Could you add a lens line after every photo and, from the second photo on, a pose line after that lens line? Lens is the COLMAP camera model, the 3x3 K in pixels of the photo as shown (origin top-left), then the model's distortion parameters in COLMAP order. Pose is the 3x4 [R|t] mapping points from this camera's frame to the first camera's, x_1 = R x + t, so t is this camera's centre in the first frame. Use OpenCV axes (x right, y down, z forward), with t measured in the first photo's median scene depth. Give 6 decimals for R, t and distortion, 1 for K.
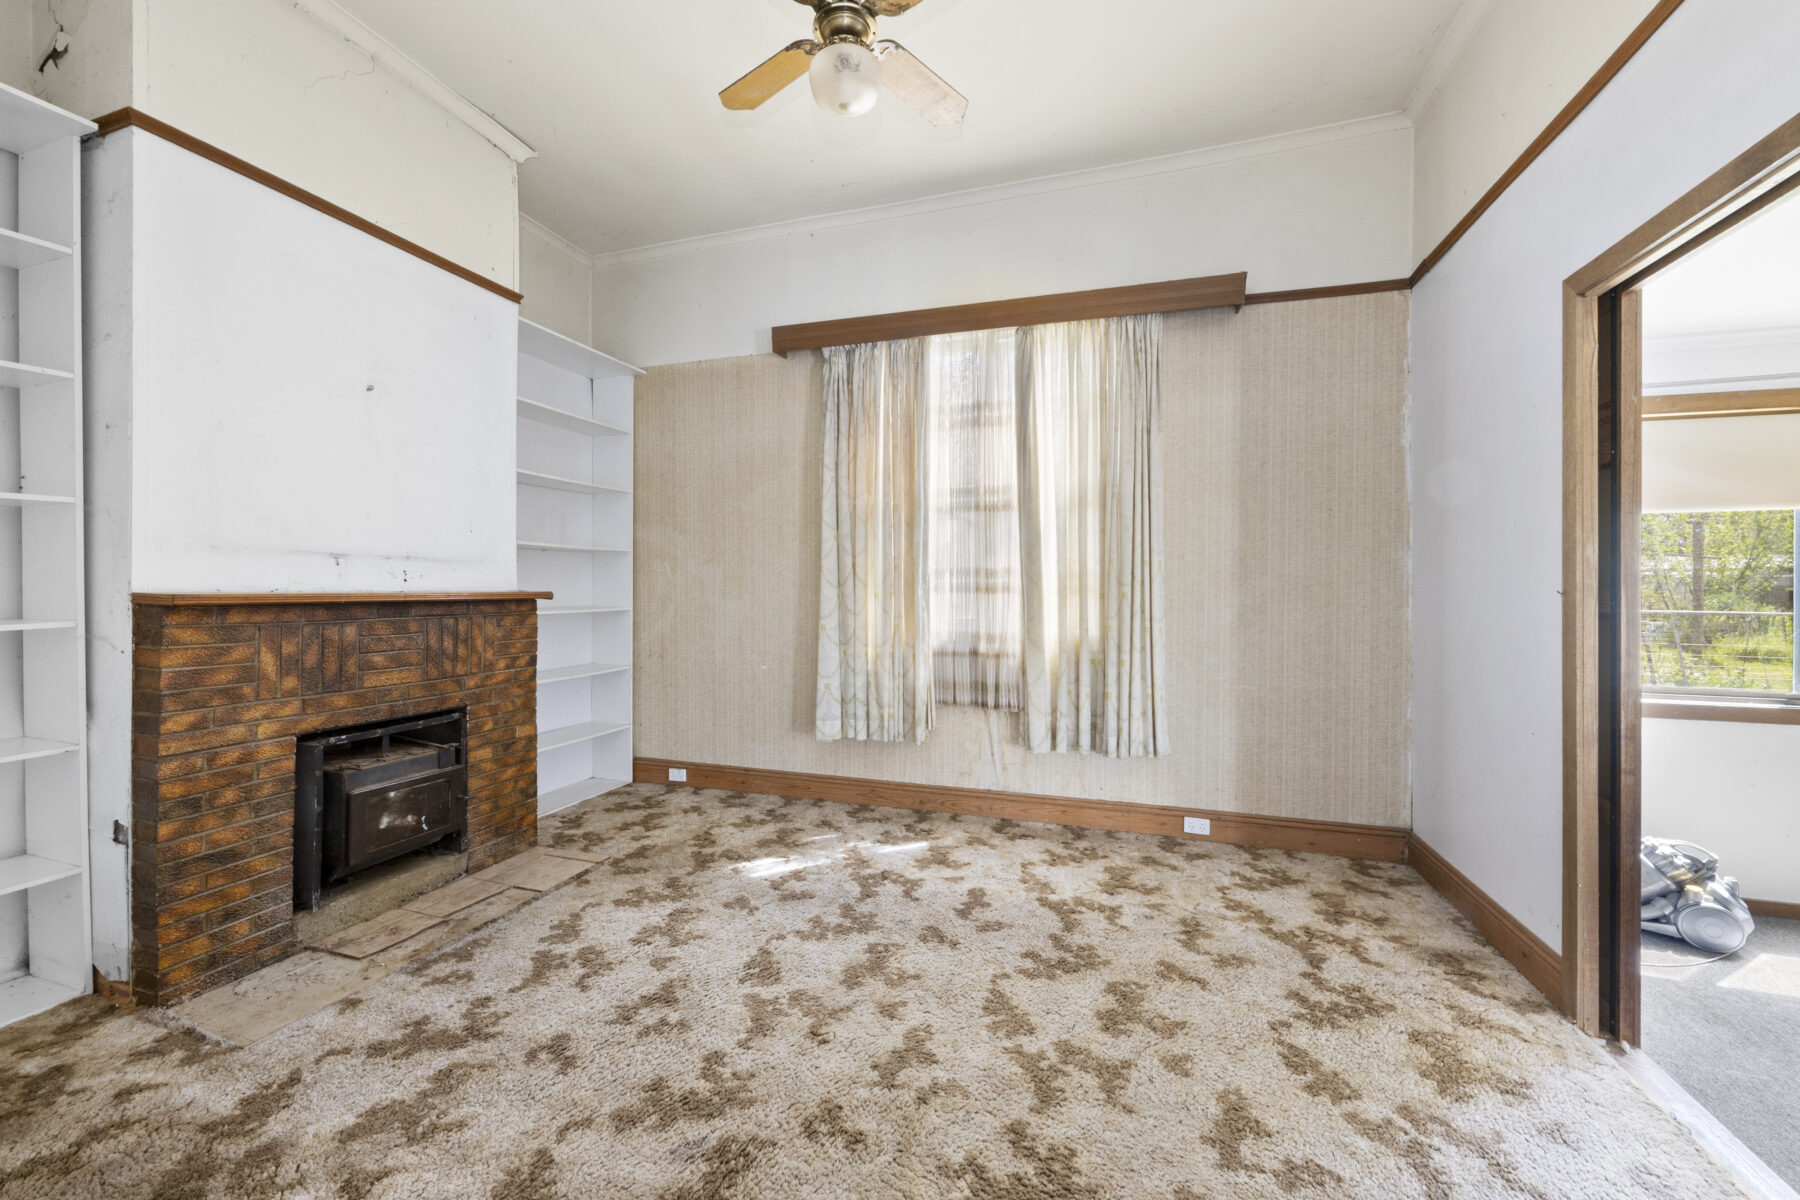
lens RADIAL K [[699.3, 0, 891.7], [0, 699.3, 600.2], [0, 0, 1]] dist [-0.008735, 0.001213]
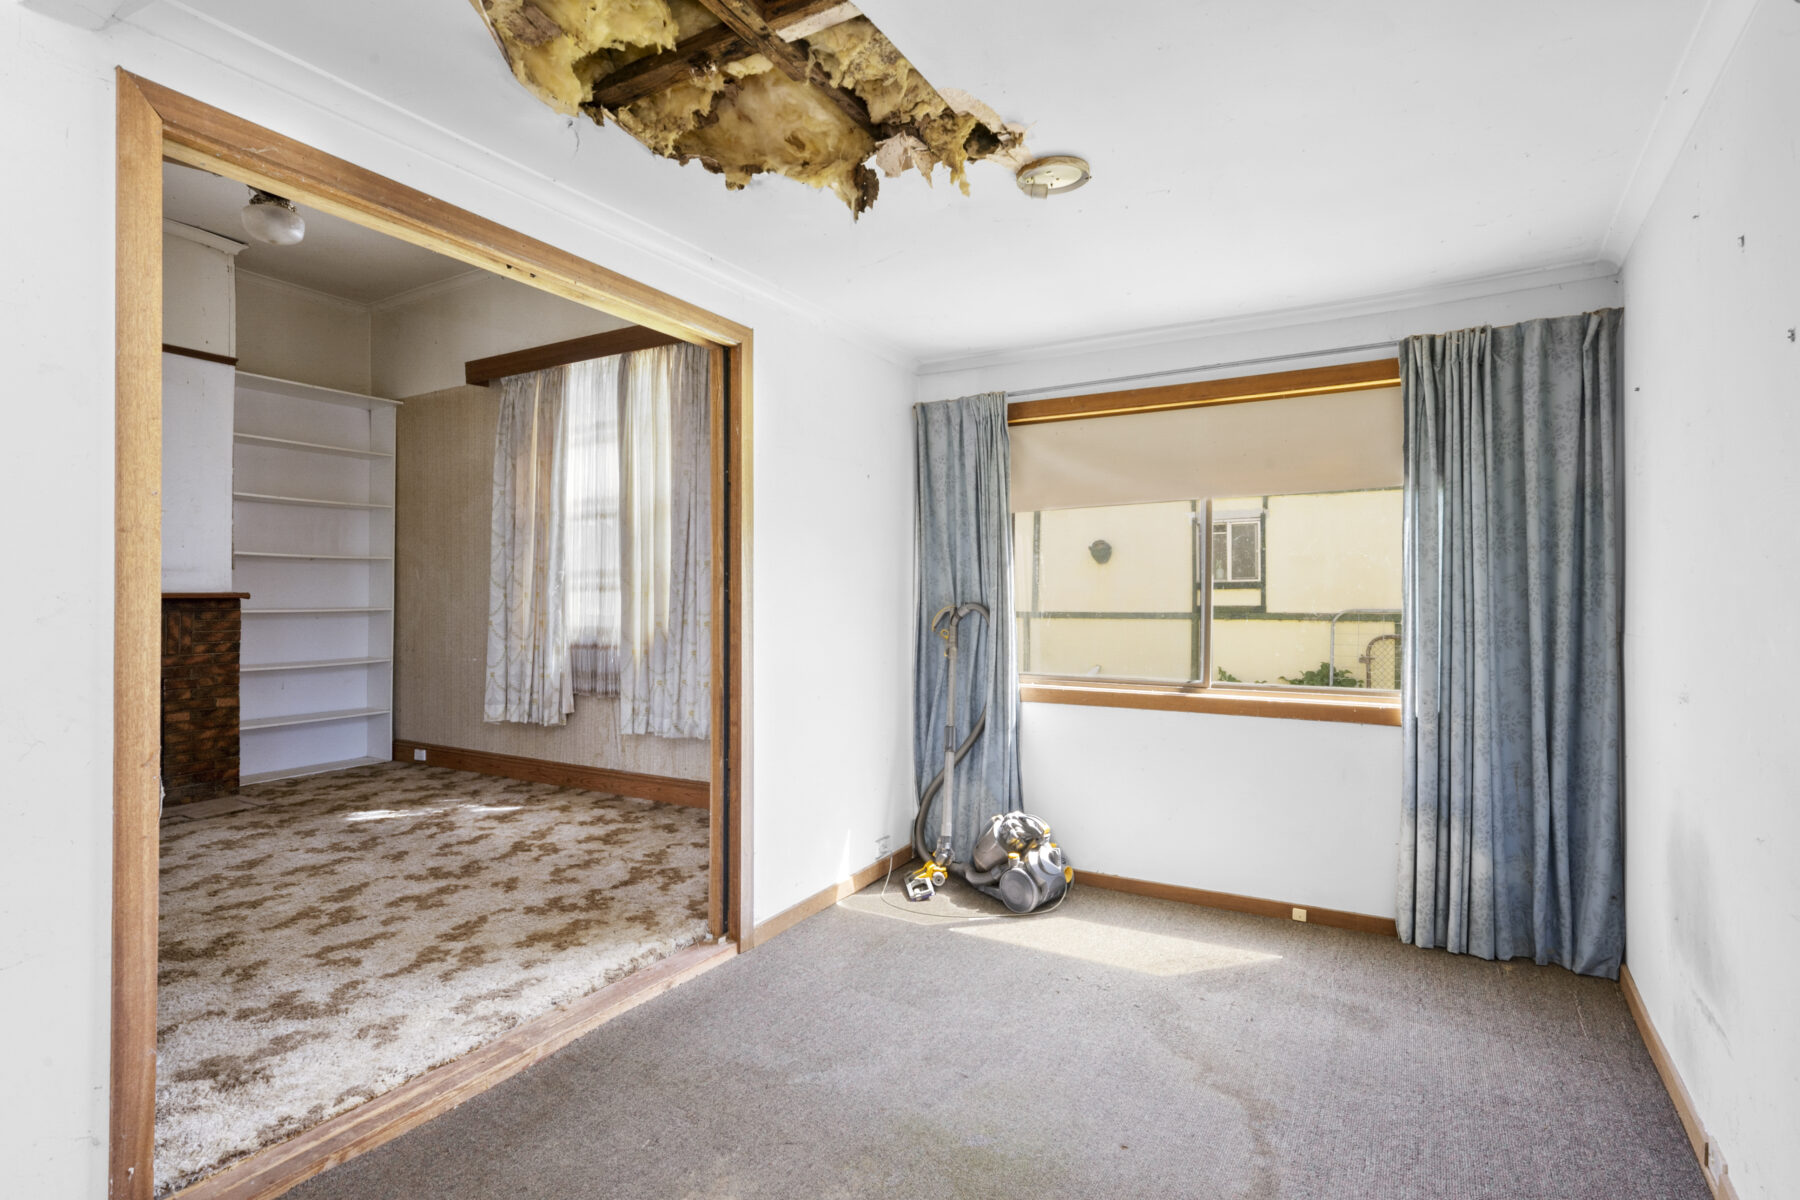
lens RADIAL K [[862.9, 0, 919.1], [0, 862.9, 598.0], [0, 0, 1]] dist [-0.004272, -0.000080]
pose [[0.979338, -0.006843, -0.202114, 1.161131], [0.003637, 0.999862, -0.016225, 0.030979], [0.202197, 0.015155, 0.979228, -0.319607]]
